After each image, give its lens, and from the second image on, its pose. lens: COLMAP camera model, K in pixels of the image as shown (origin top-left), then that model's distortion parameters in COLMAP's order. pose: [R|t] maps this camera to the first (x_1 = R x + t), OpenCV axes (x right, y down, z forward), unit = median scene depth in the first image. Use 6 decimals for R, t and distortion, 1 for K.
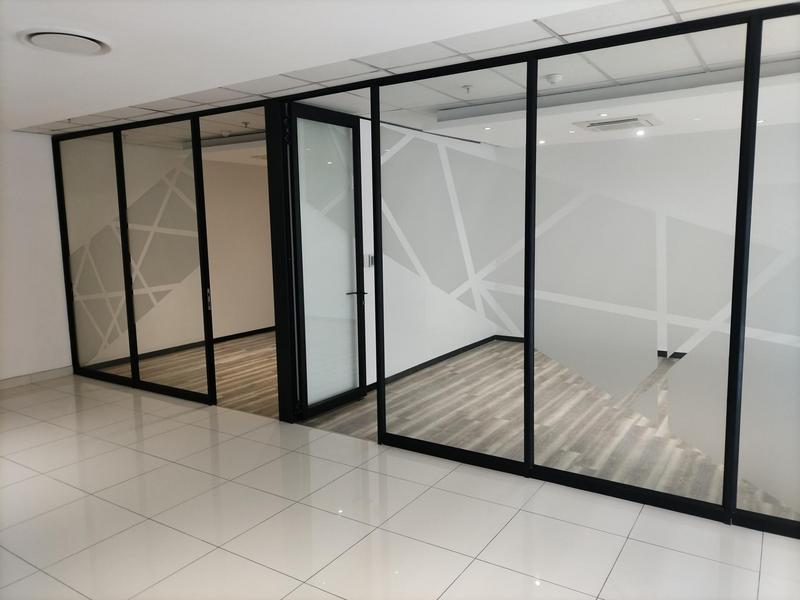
lens RADIAL K [[598.1, 0, 399.2], [0, 598.1, 299.7], [0, 0, 1]] dist [0.022378, -0.008771]
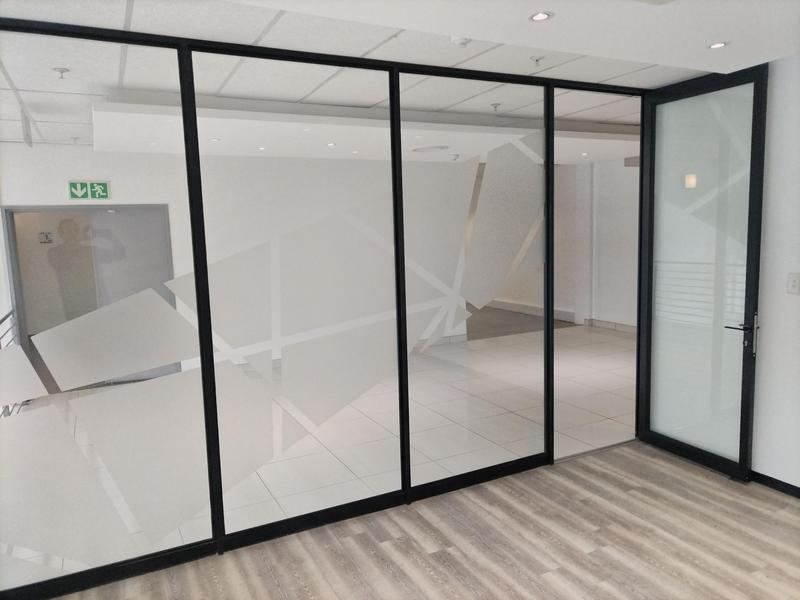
lens RADIAL K [[598.1, 0, 400.1], [0, 598.1, 301.1], [0, 0, 1]] dist [0.022378, -0.008771]
pose [[-0.510060, 0.134157, -0.849612, 0.755200], [-0.068761, 0.978241, 0.195749, -0.156495], [0.857386, 0.158263, -0.489737, 1.071016]]
